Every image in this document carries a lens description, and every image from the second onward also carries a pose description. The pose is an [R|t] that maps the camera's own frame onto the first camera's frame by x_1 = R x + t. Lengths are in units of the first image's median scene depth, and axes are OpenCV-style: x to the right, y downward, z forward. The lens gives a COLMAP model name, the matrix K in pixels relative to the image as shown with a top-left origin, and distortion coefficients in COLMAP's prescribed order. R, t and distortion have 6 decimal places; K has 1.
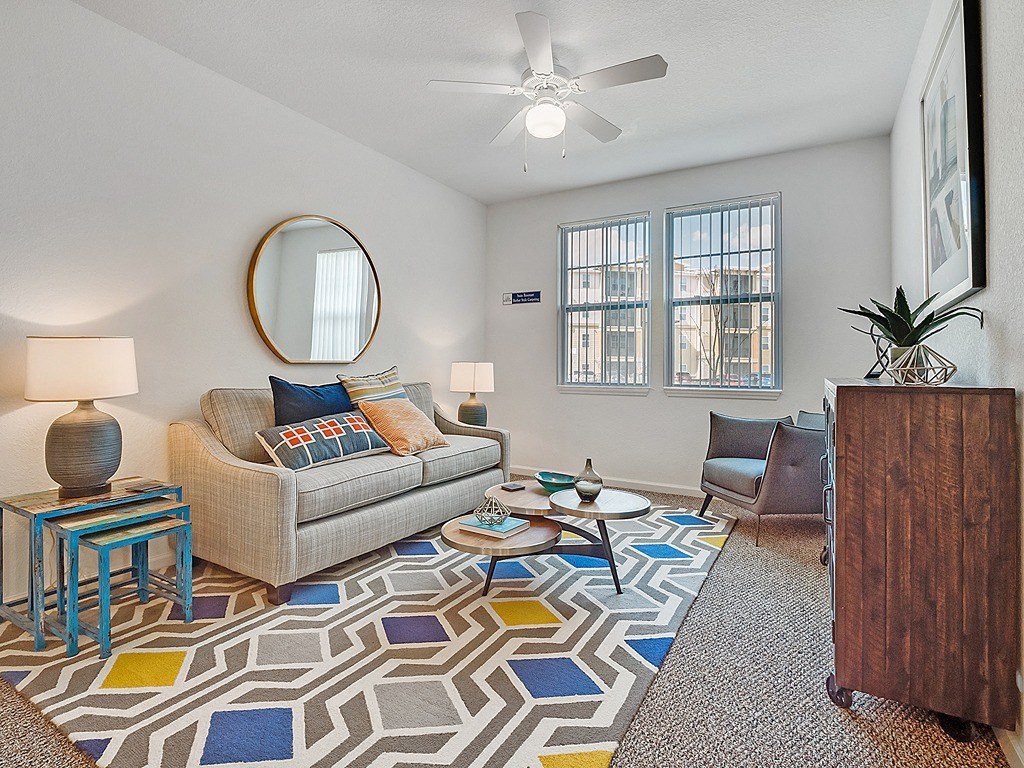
lens RADIAL K [[511.7, 0, 514.2], [0, 511.7, 370.7], [0, 0, 1]] dist [-0.002769, -0.001183]
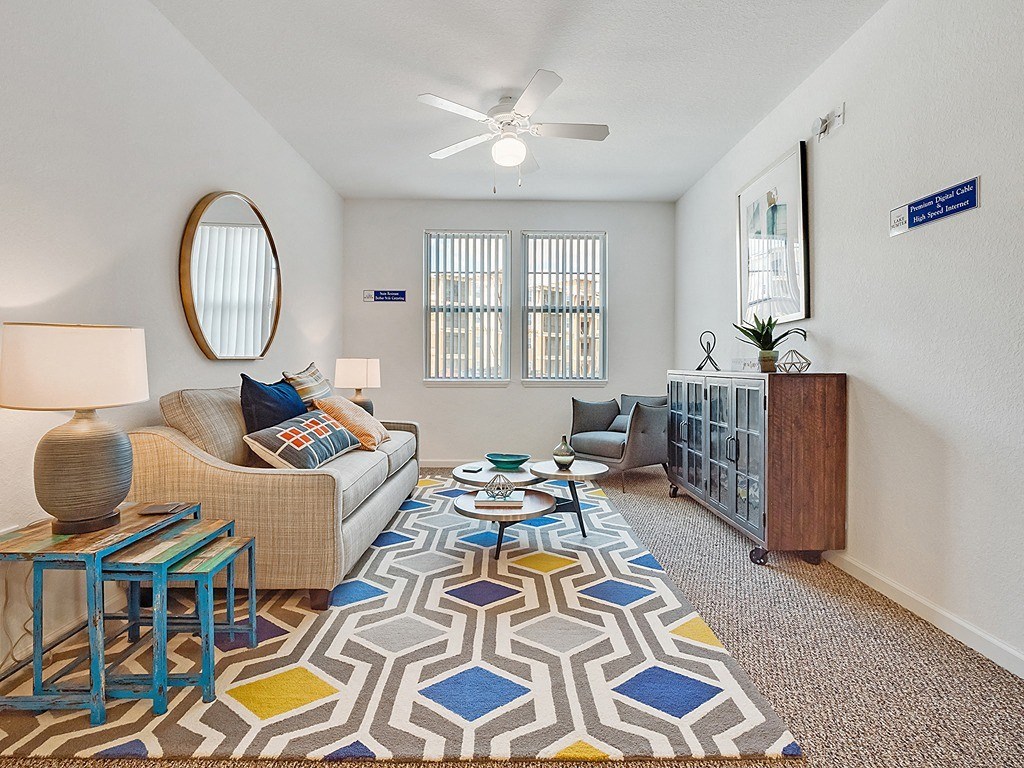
lens RADIAL K [[499.3, 0, 506.8], [0, 499.3, 375.7], [0, 0, 1]] dist [-0.000538, -0.001245]
pose [[0.858080, -0.015454, 0.513284, -0.546265], [0.005848, 0.999776, 0.020324, -0.001228], [-0.513483, -0.014437, 0.857978, 0.017182]]
